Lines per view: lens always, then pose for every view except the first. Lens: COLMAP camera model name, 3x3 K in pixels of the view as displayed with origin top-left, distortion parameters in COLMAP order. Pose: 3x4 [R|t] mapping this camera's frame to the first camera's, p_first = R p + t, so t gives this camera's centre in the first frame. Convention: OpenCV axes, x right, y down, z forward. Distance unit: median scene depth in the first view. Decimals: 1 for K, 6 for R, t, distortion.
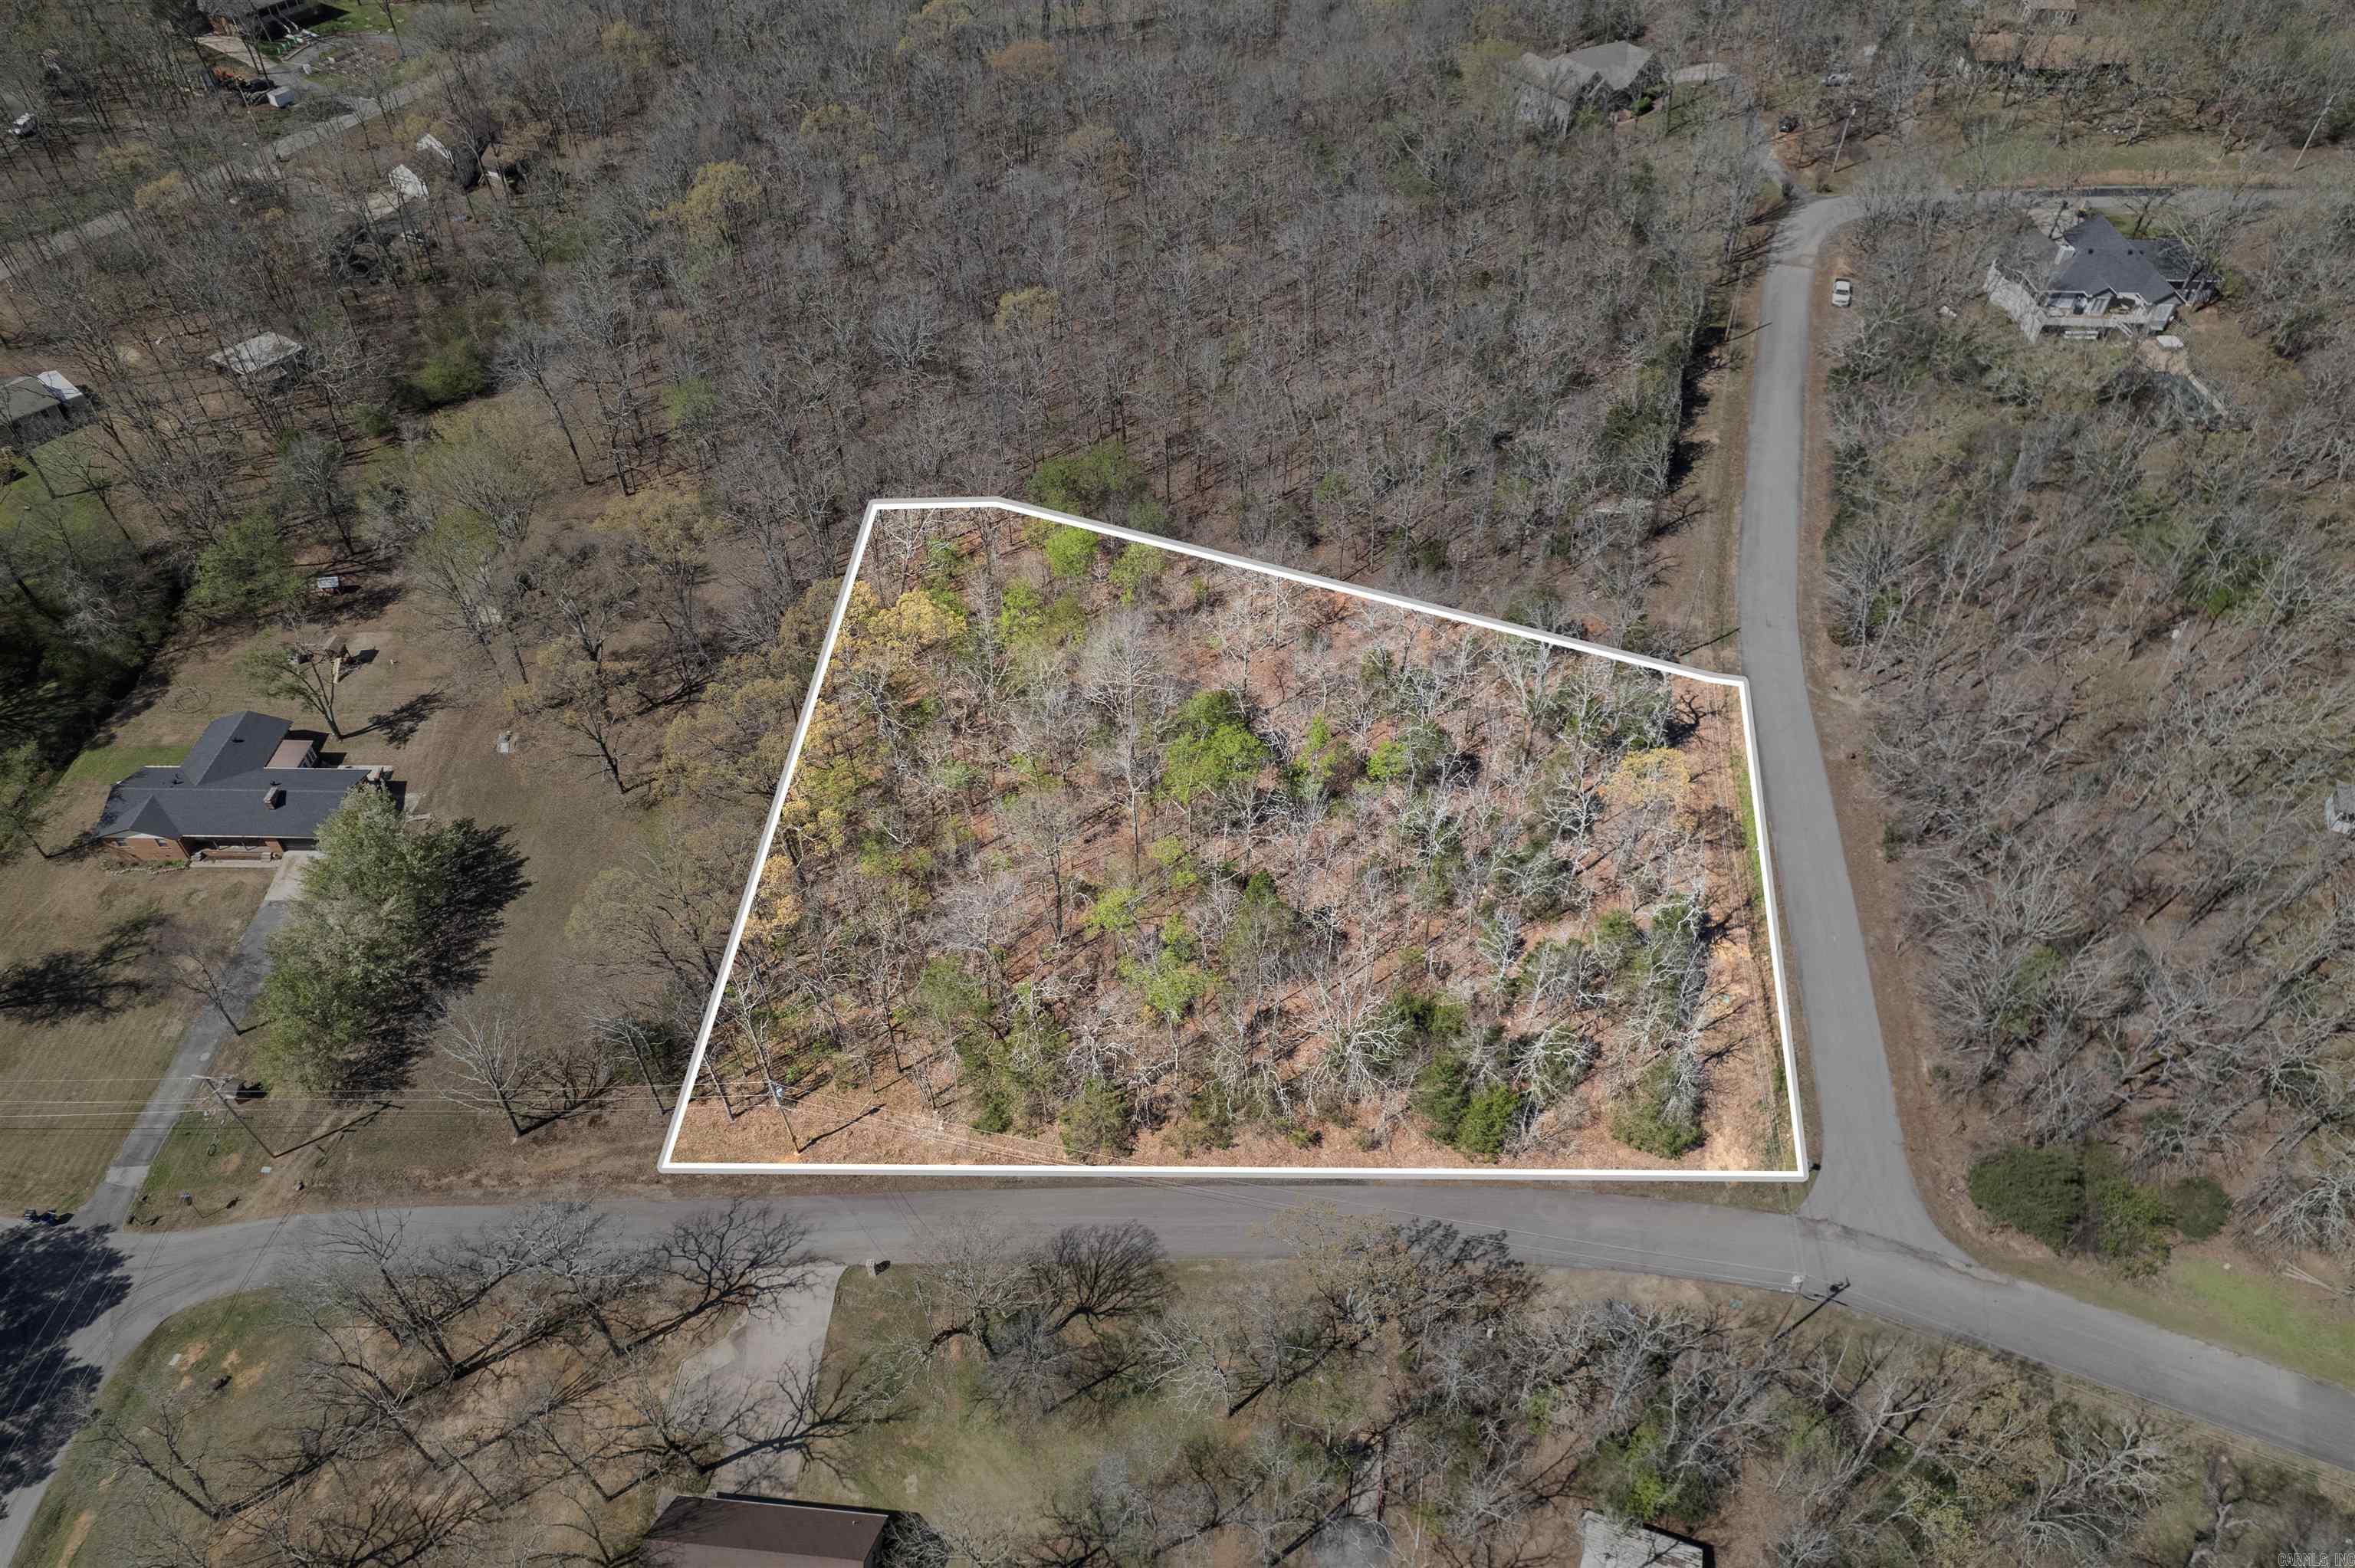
lens RADIAL K [[1530.1, 0, 1177.5], [0, 1530.1, 784.0], [0, 0, 1]] dist [-0.087833, 0.088241]
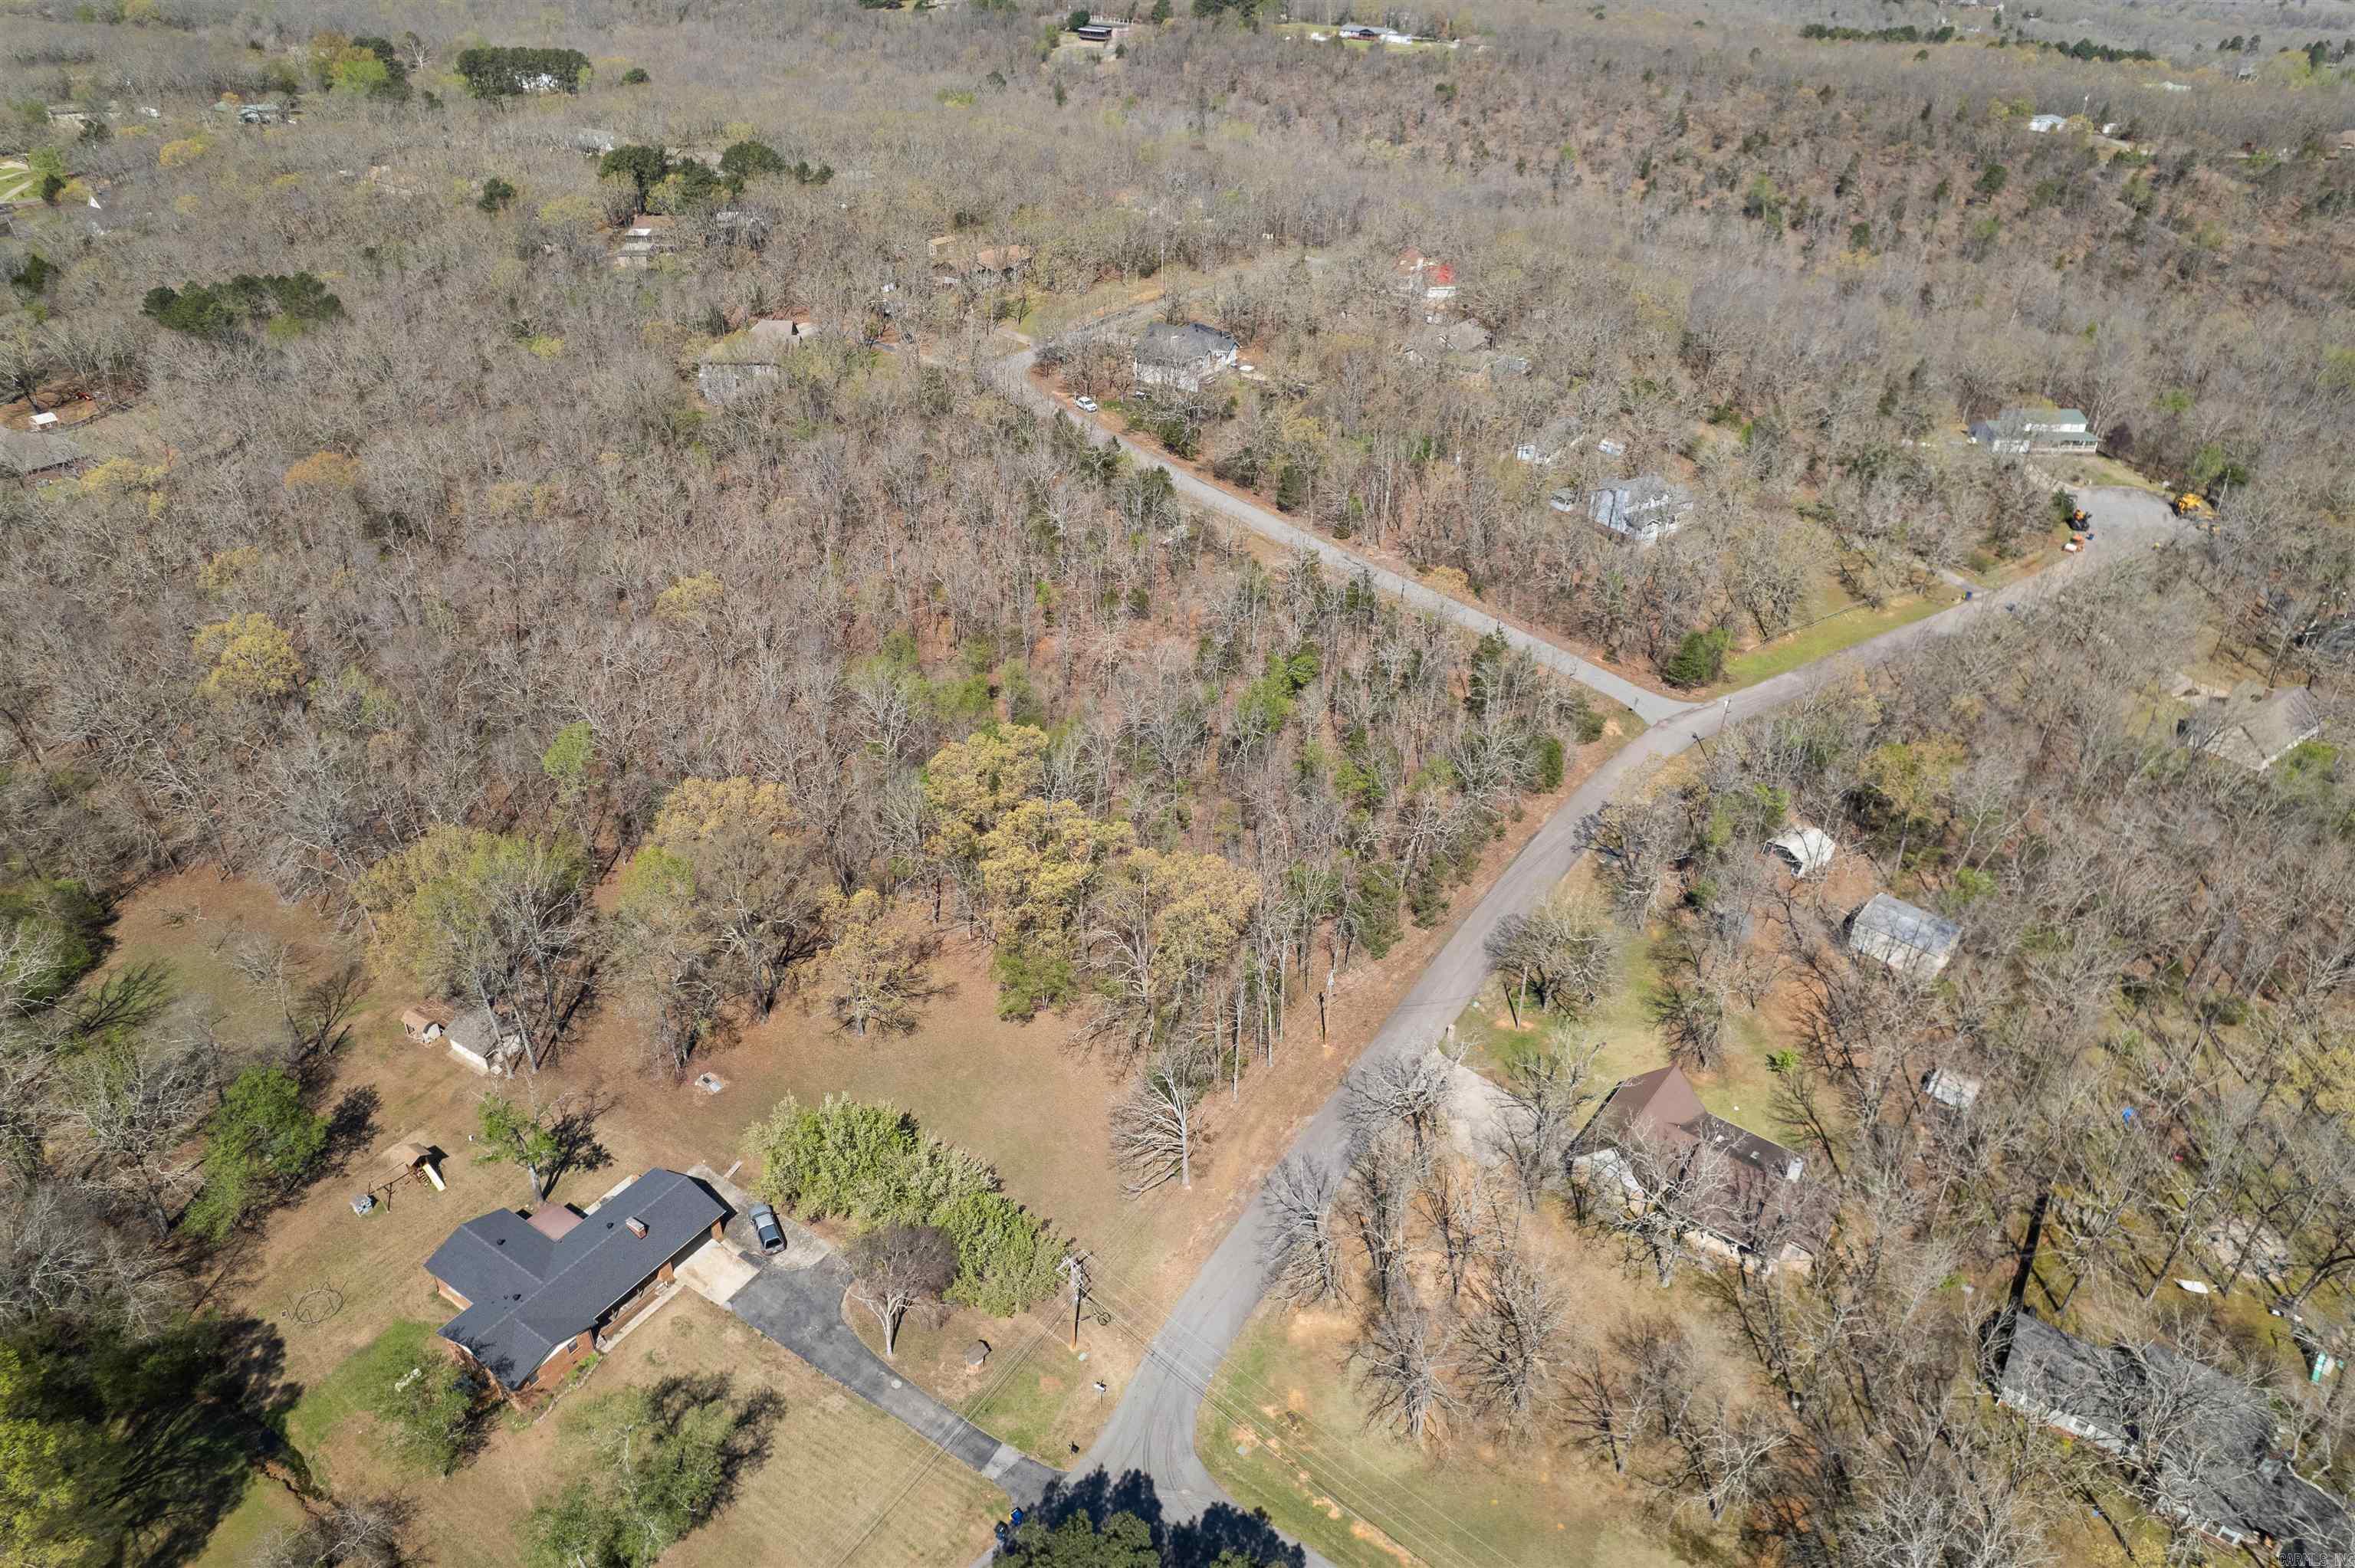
lens RADIAL K [[1530.1, 0, 1177.5], [0, 1530.1, 784.0], [0, 0, 1]] dist [-0.087833, 0.088241]
pose [[0.541635, -0.432284, 0.720946, -1.208520], [0.574948, 0.816172, 0.057433, -0.091061], [-0.613243, 0.383399, 0.690607, 0.088931]]
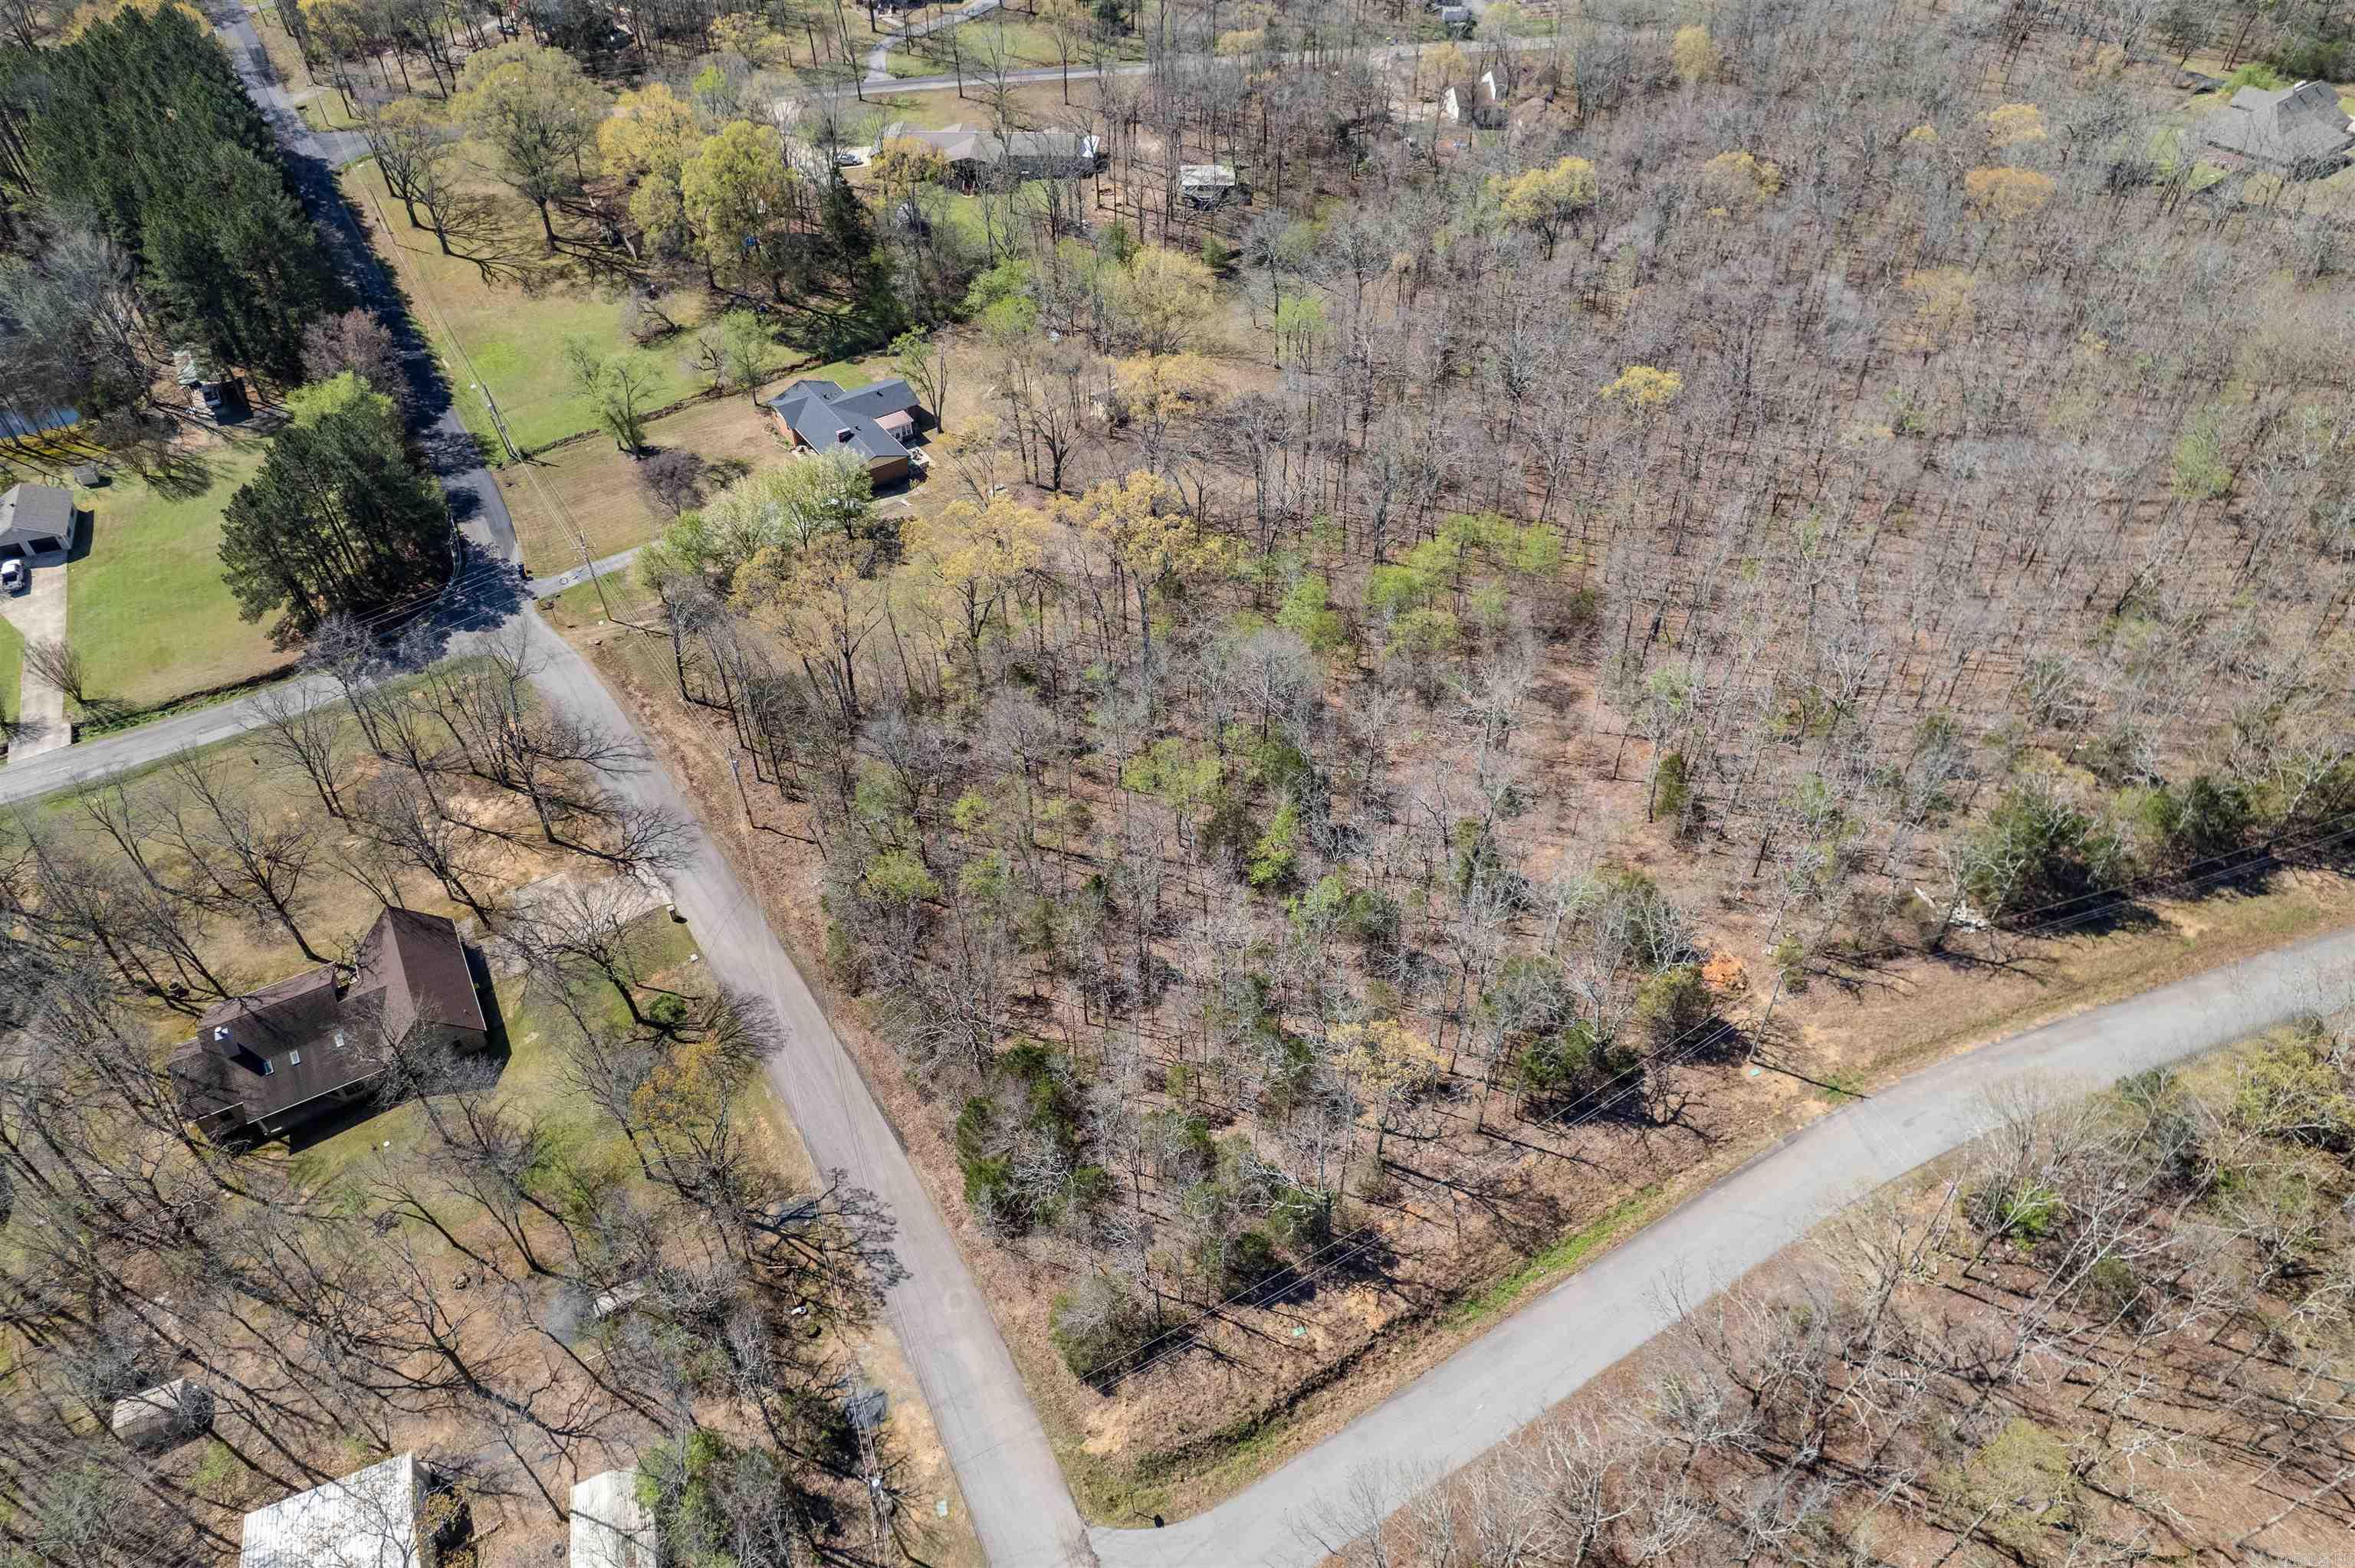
lens RADIAL K [[1530.1, 0, 1177.5], [0, 1530.1, 784.0], [0, 0, 1]] dist [-0.087833, 0.088241]
pose [[0.569039, 0.559212, -0.602891, 0.669257], [-0.568941, 0.797095, 0.202350, -0.226285], [0.593718, 0.227864, 0.771736, 0.272097]]
